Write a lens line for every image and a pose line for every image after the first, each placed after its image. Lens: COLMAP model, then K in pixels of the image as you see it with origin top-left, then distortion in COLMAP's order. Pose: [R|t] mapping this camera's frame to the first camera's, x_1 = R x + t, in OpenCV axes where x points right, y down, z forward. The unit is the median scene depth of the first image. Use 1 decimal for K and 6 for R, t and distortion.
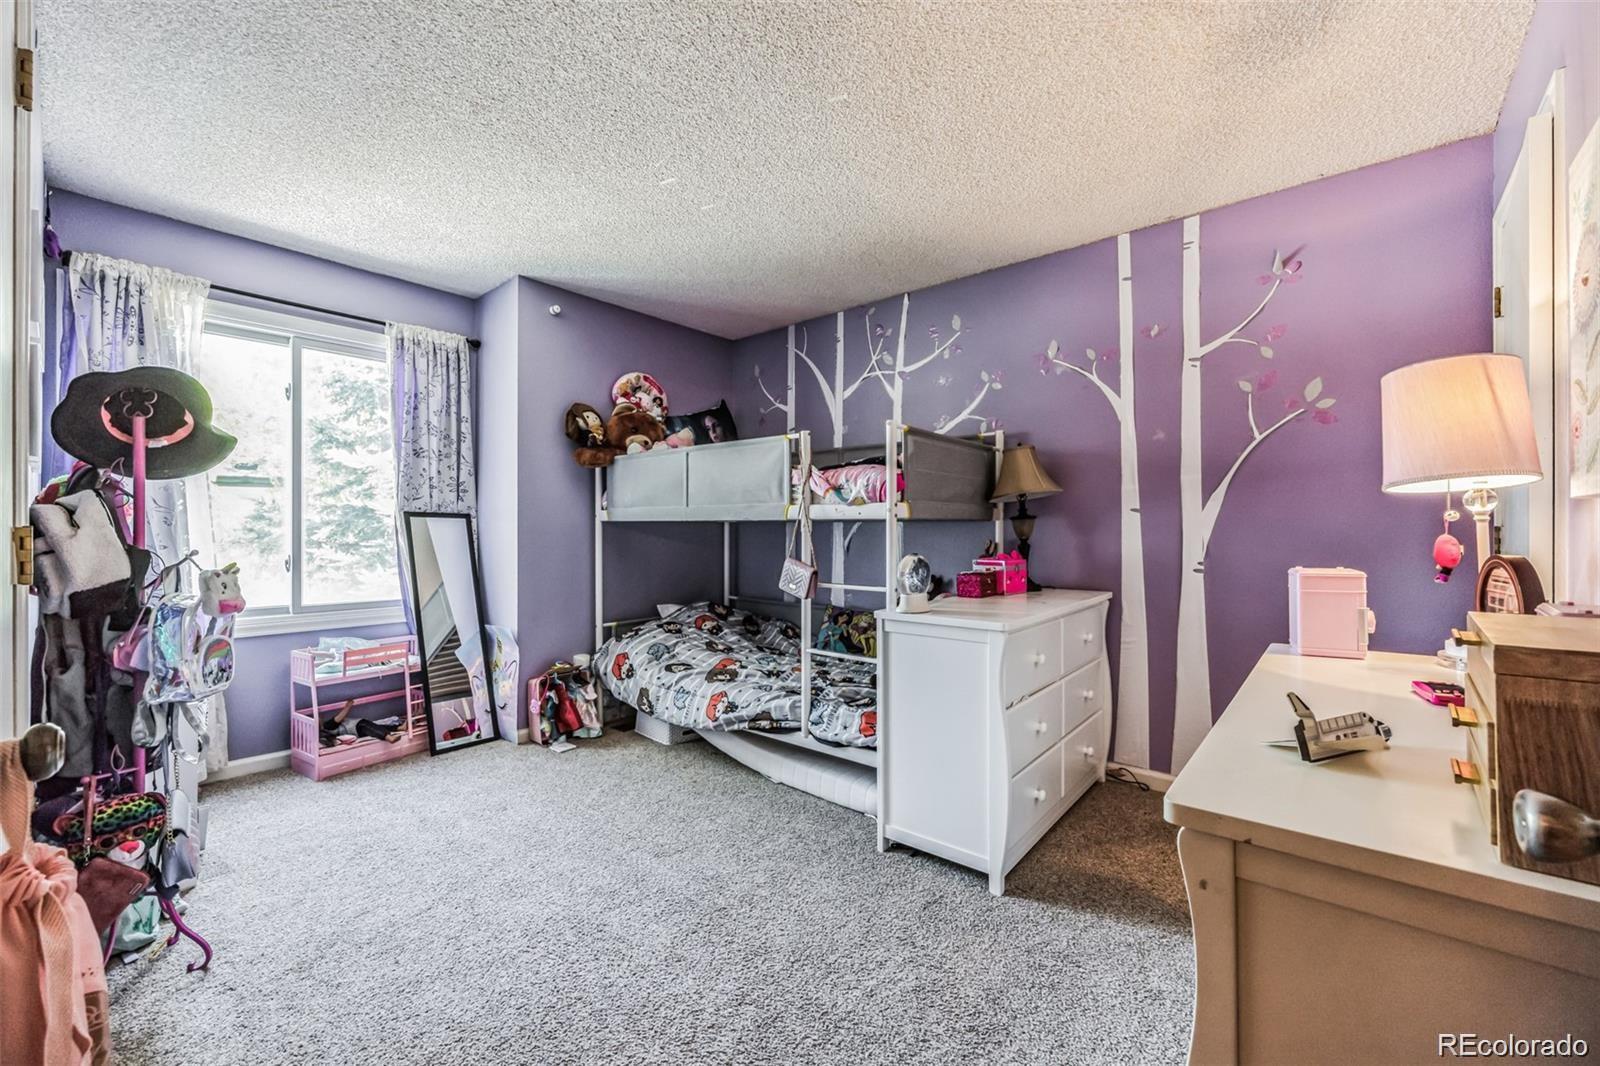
lens RADIAL K [[643.9, 0, 803.5], [0, 643.9, 530.6], [0, 0, 1]] dist [-0.000625, -0.000377]
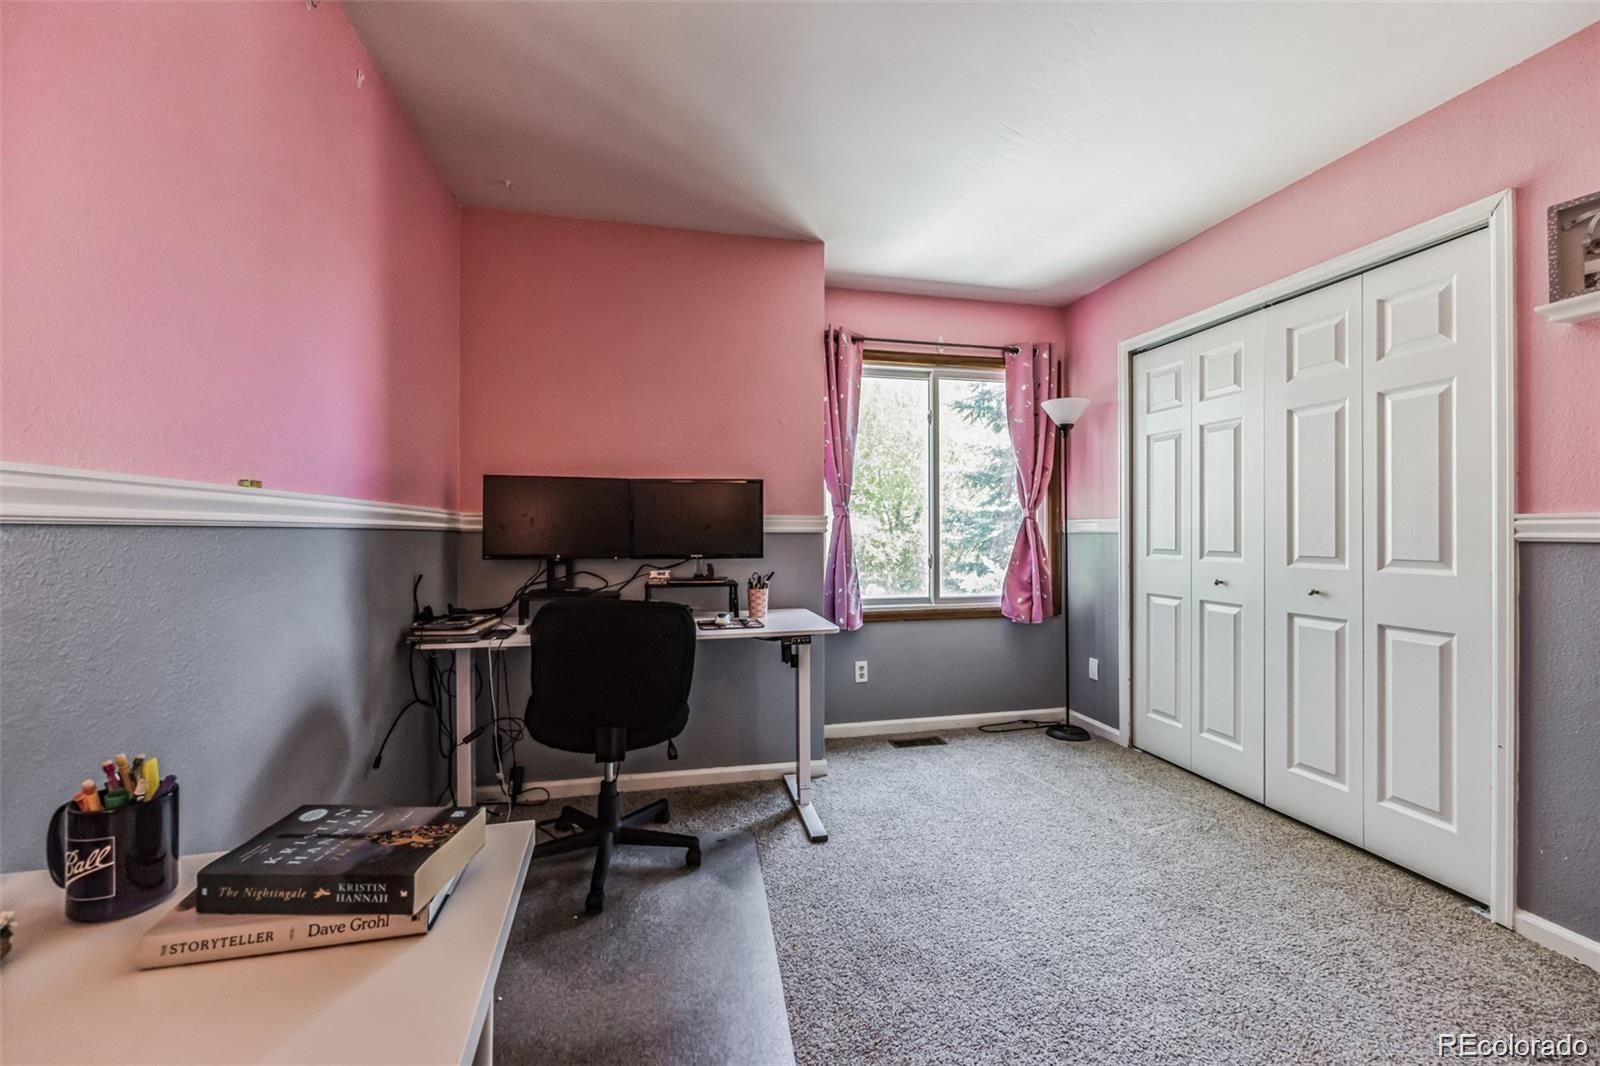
lens RADIAL K [[641.7, 0, 796.6], [0, 641.7, 532.2], [0, 0, 1]] dist [-0.000033, 0.000076]
pose [[0.801223, -0.000836, -0.598365, -0.286937], [0.001324, 0.999999, 0.000376, -0.005984], [0.598364, -0.001094, 0.801224, -0.090384]]
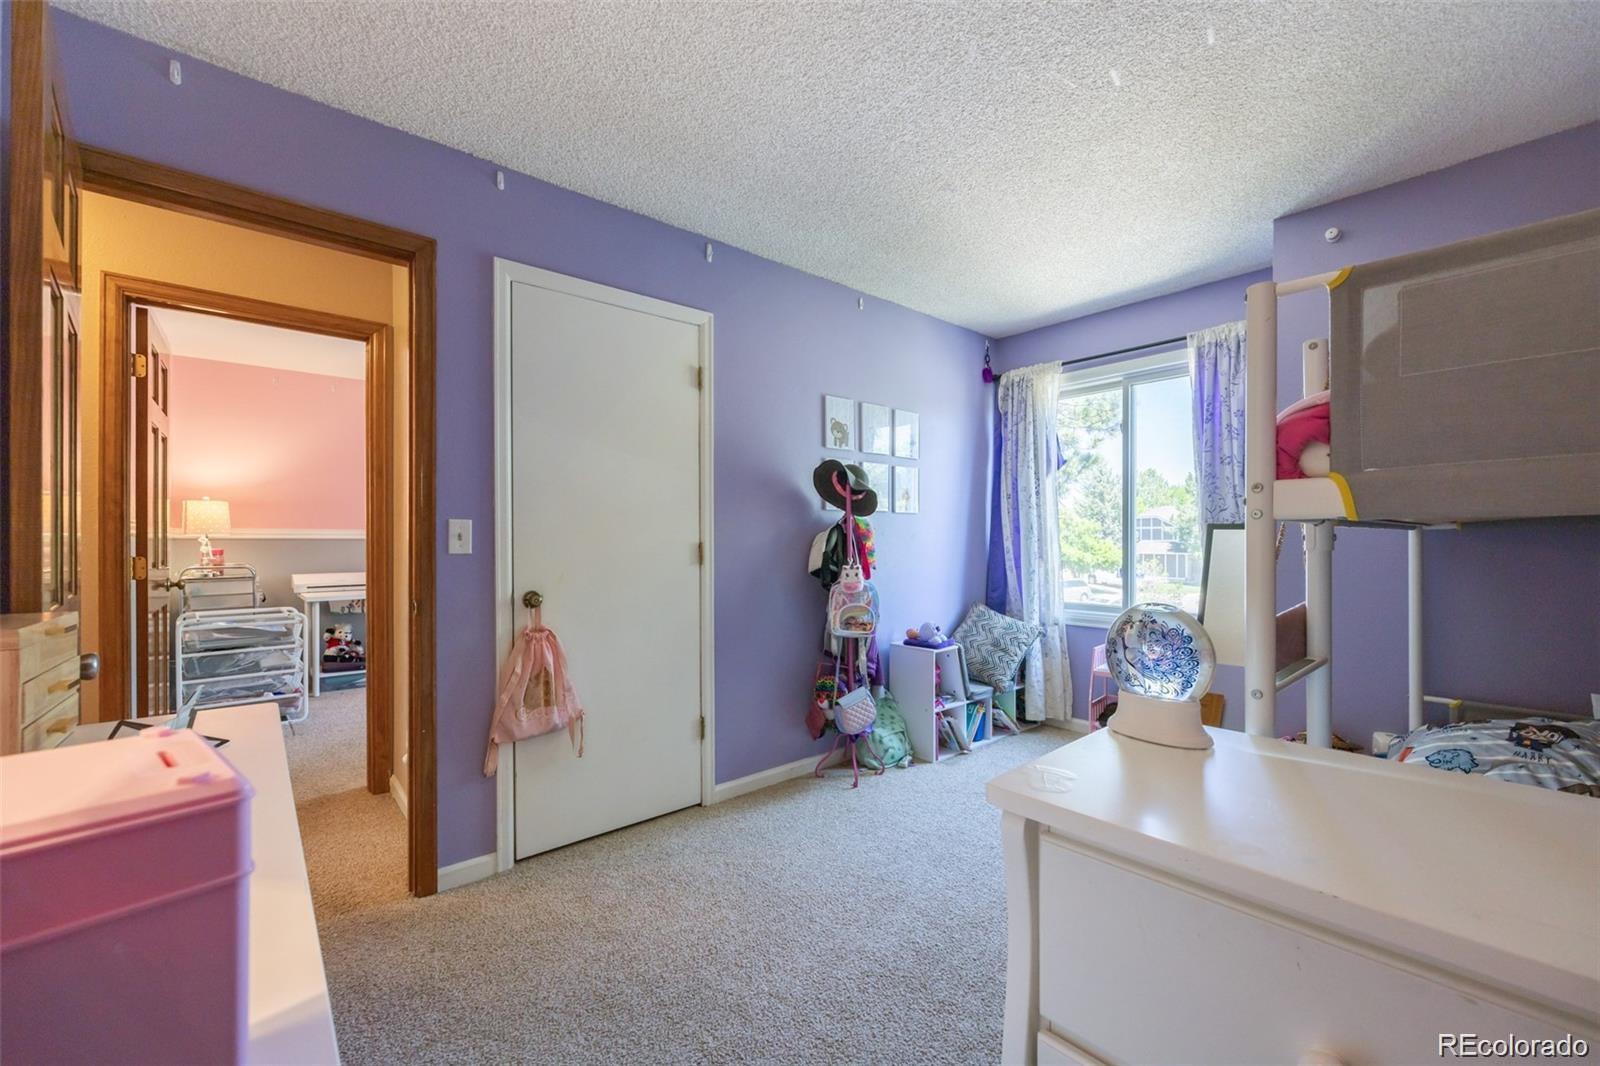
lens RADIAL K [[641.7, 0, 796.6], [0, 641.7, 532.2], [0, 0, 1]] dist [-0.000033, 0.000076]
pose [[-0.158251, -0.012268, -0.987323, 0.467693], [0.000852, 0.999921, -0.012561, -0.005686], [0.987399, -0.002829, -0.158228, 0.598700]]
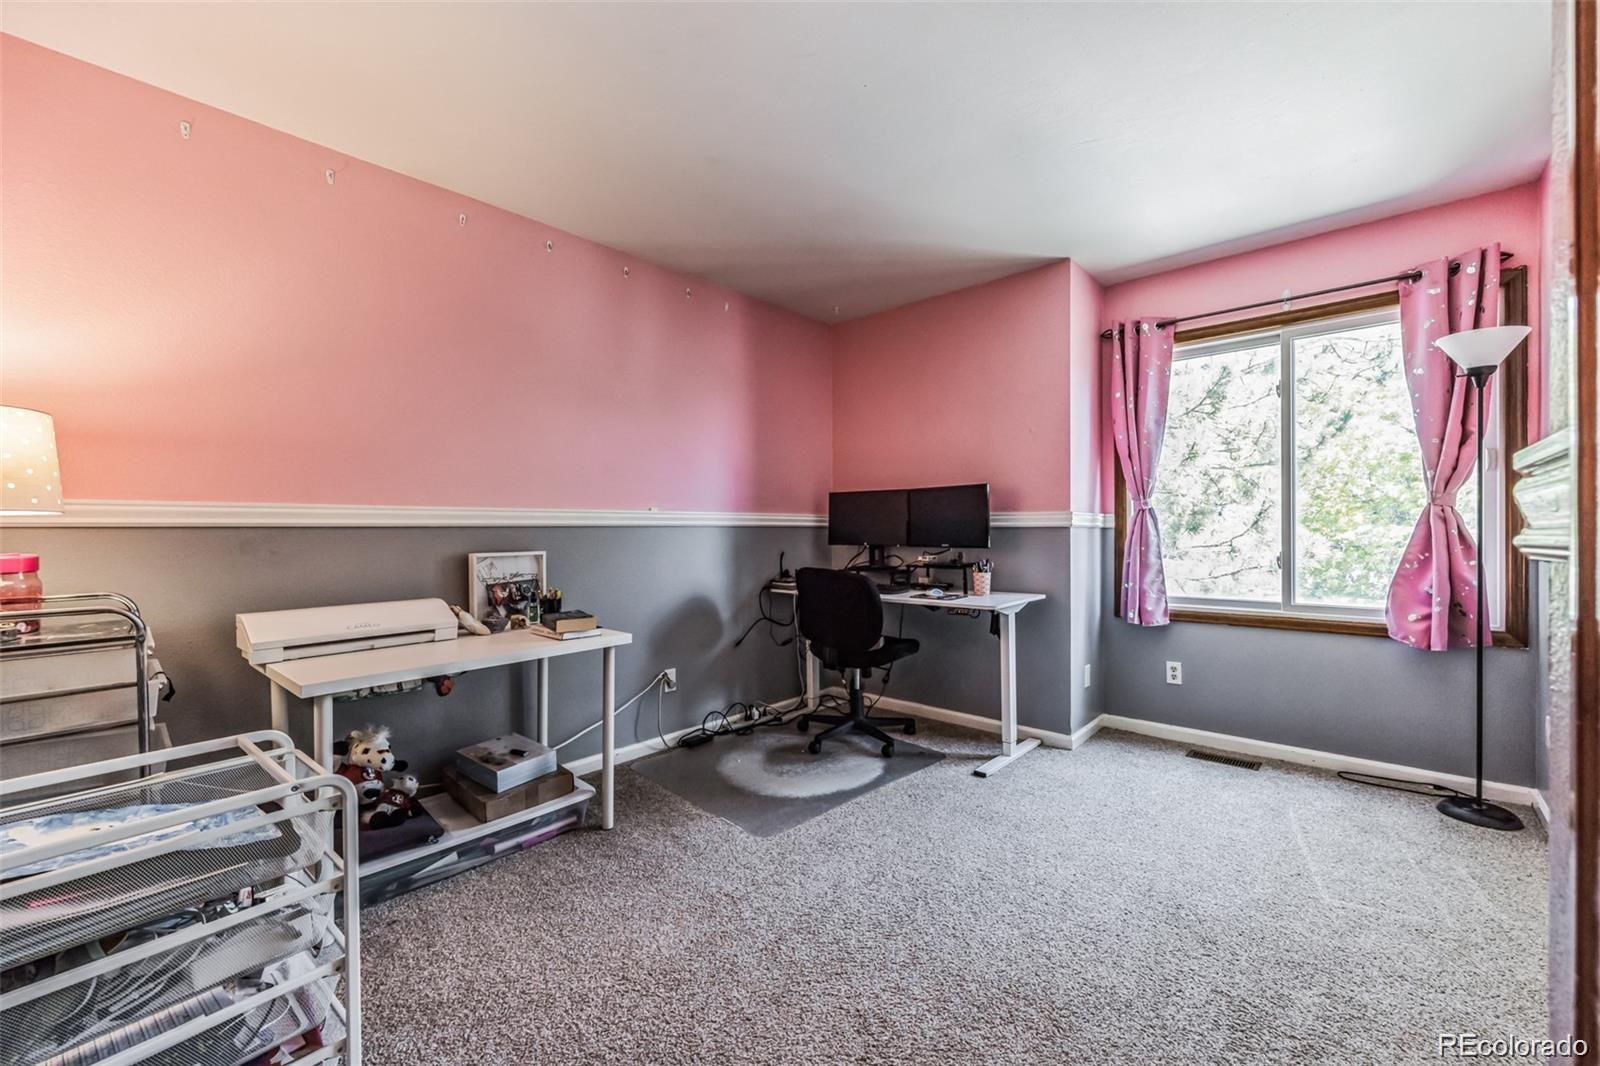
lens RADIAL K [[643.9, 0, 803.5], [0, 643.9, 530.6], [0, 0, 1]] dist [-0.000625, -0.000377]
pose [[-0.028645, 0.003961, -0.999582, 0.211544], [0.006777, 0.999970, 0.003769, -0.005548], [0.999567, -0.006666, -0.028671, 0.289481]]
